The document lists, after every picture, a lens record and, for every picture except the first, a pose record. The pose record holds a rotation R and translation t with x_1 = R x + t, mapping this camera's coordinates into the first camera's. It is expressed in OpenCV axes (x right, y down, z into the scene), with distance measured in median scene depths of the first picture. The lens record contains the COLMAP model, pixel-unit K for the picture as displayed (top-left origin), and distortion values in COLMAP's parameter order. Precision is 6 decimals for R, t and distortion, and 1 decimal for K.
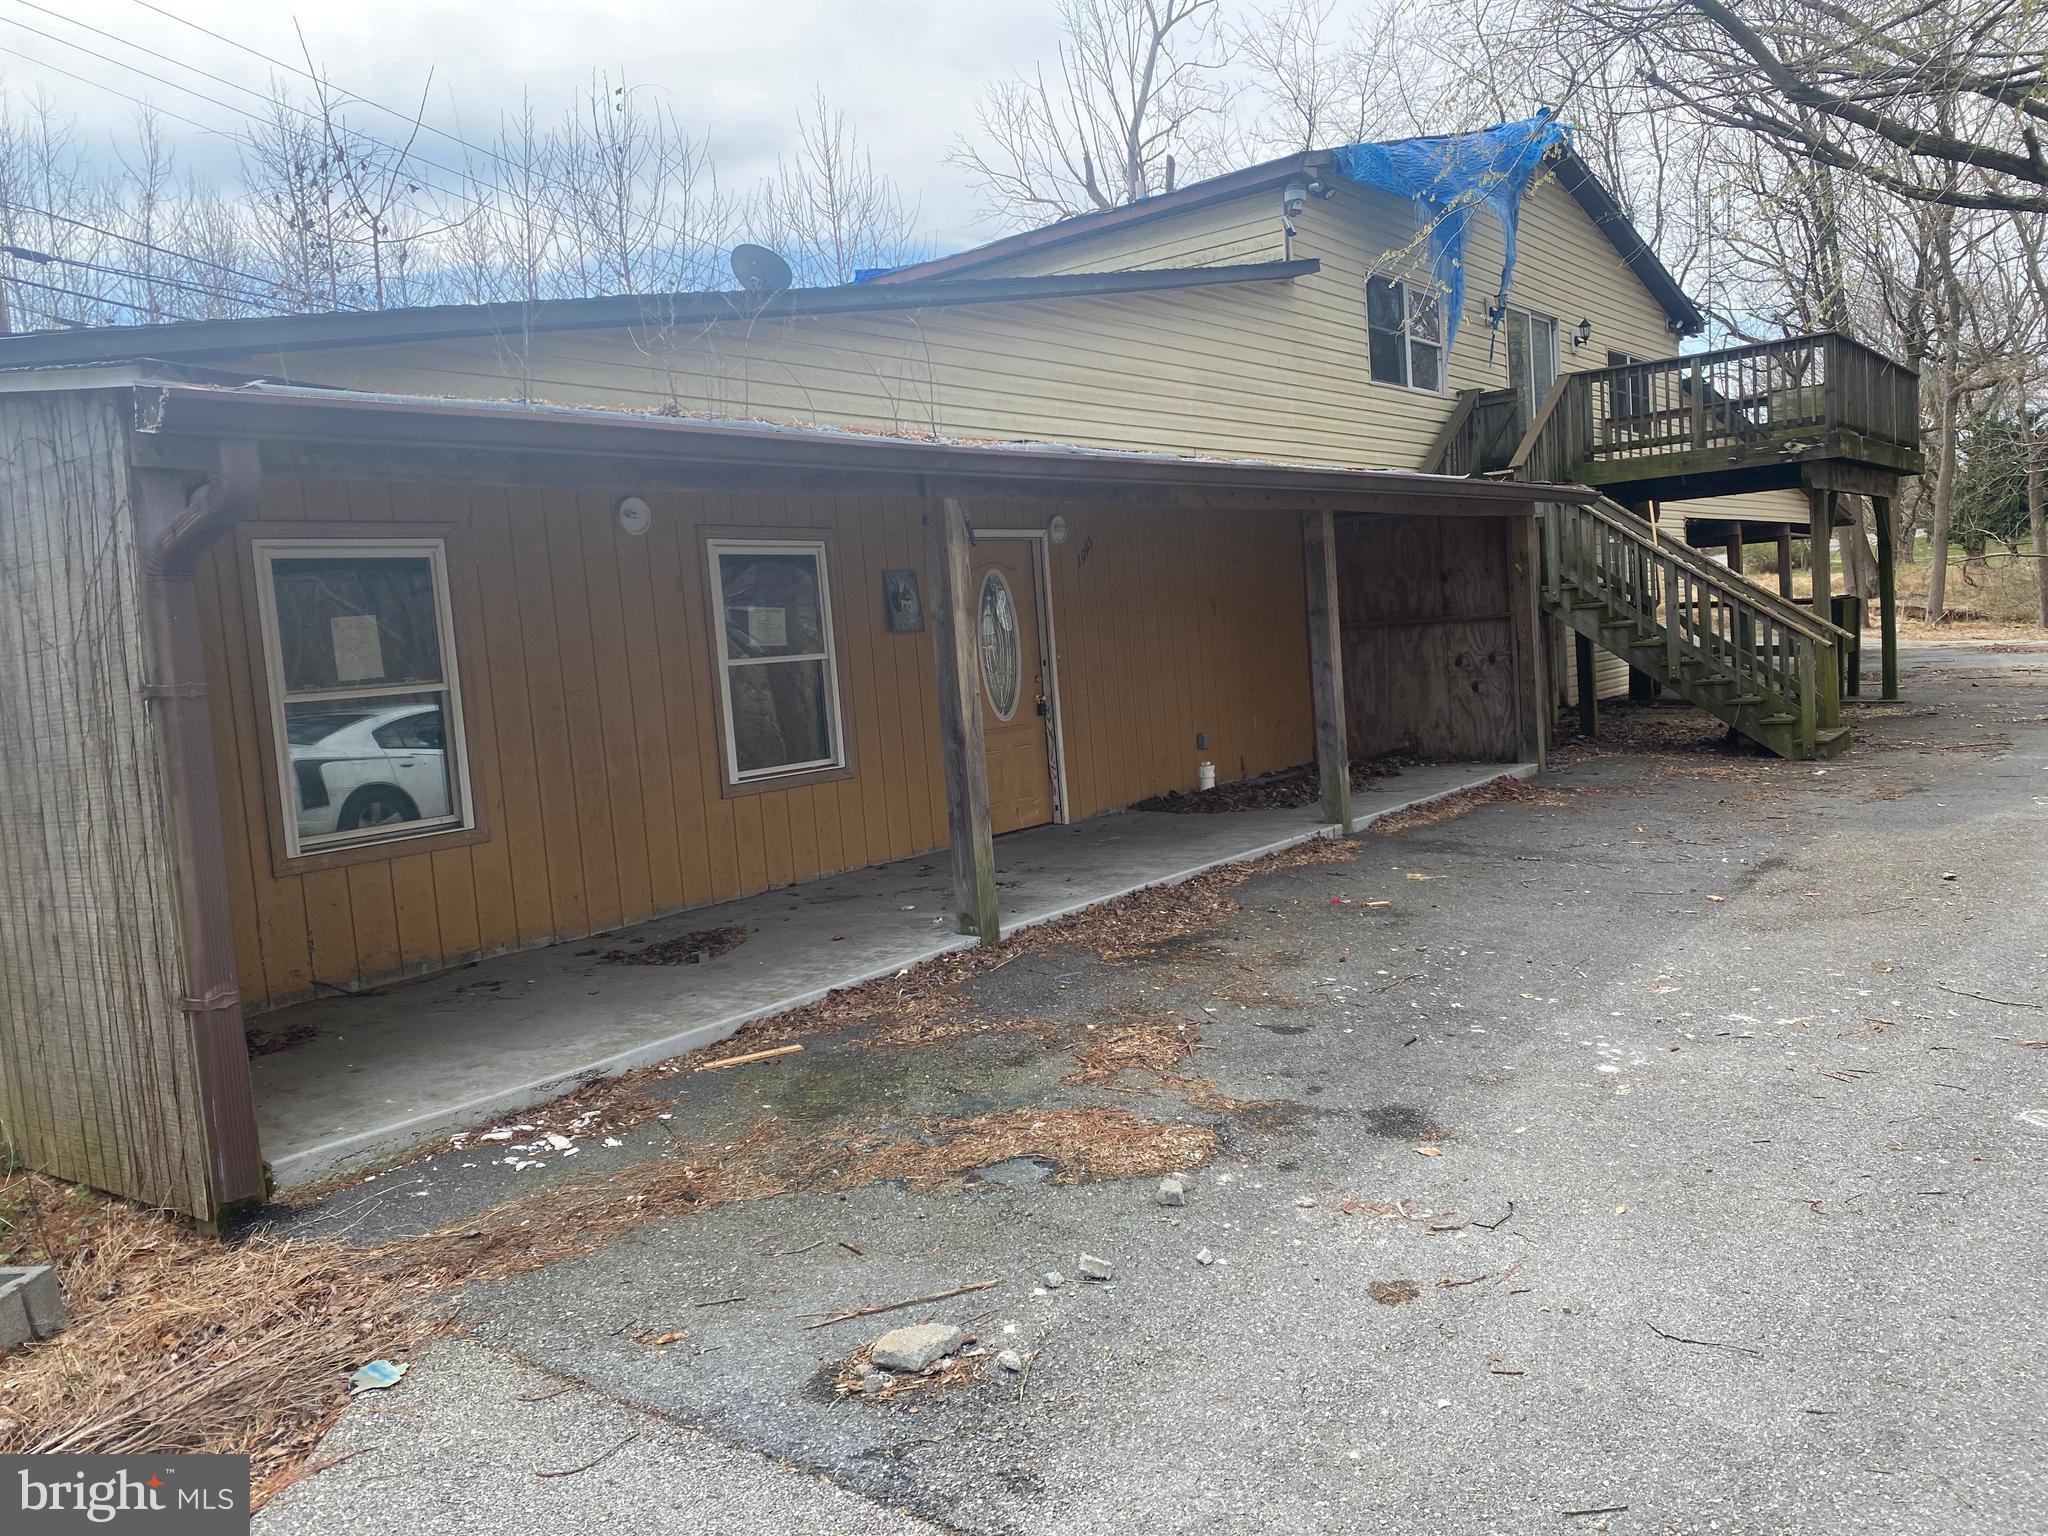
lens RADIAL K [[1547.4, 0, 1028.4], [0, 1547.4, 771.0], [0, 0, 1]] dist [0.046657, -0.013277]
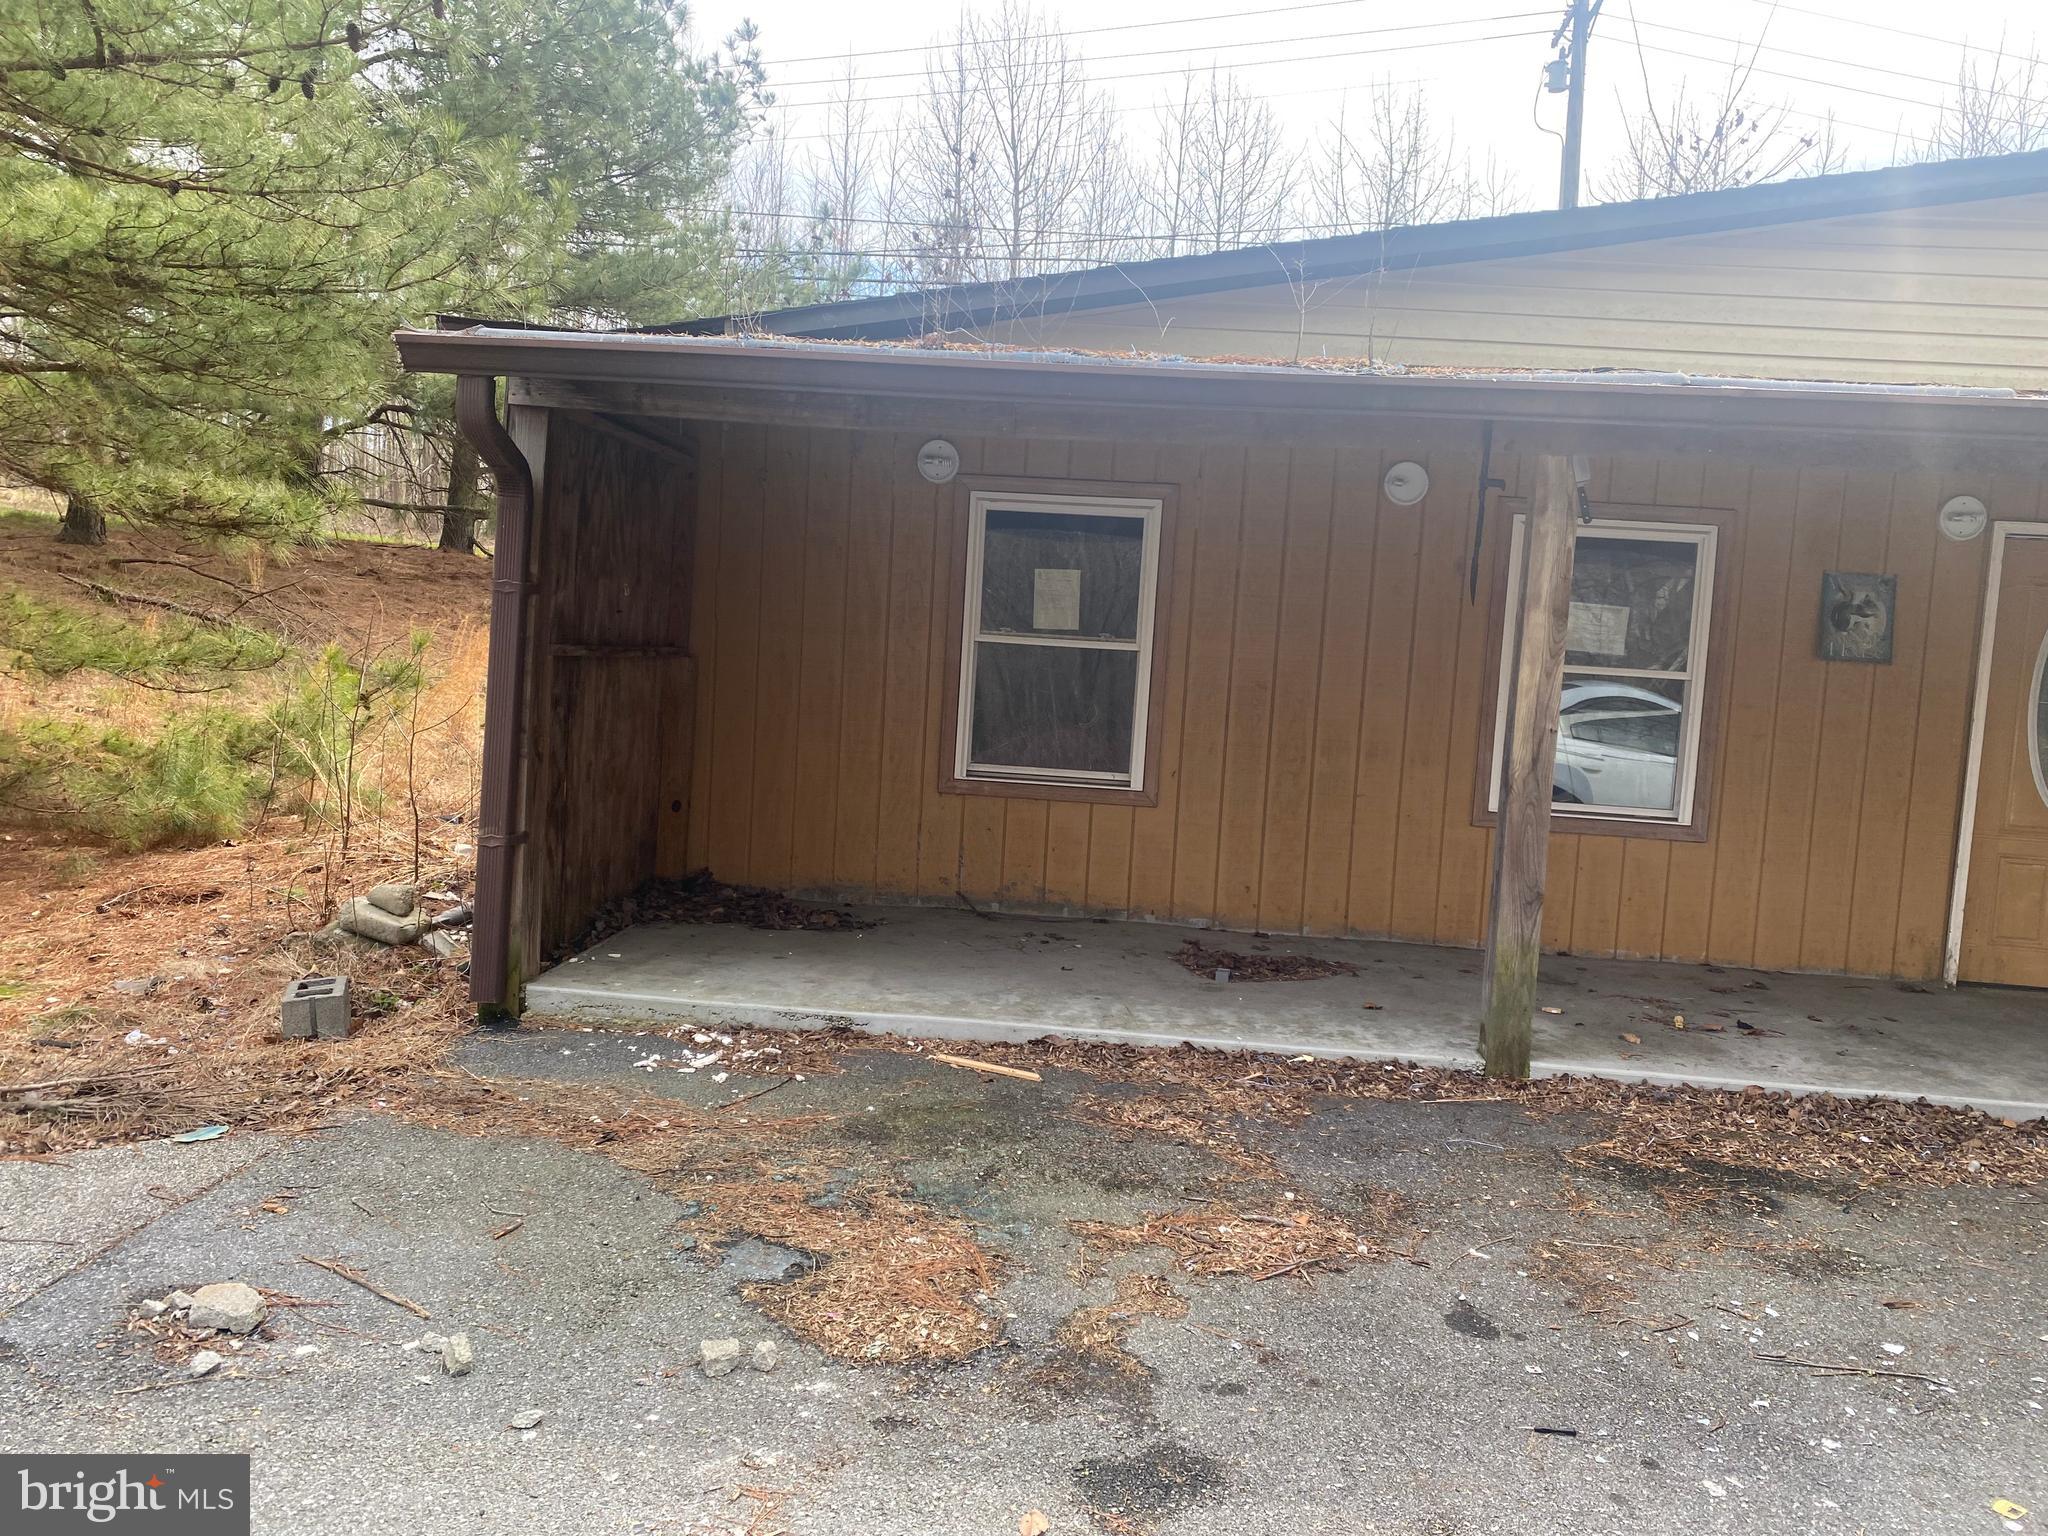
lens RADIAL K [[1552.0, 0, 999.4], [0, 1552.0, 758.8], [0, 0, 1]] dist [0.112223, -0.210213]
pose [[0.533945, 0.168743, -0.828510, 0.596373], [-0.171948, 0.981077, 0.089002, -0.080802], [0.827851, 0.094939, 0.552856, 0.532984]]
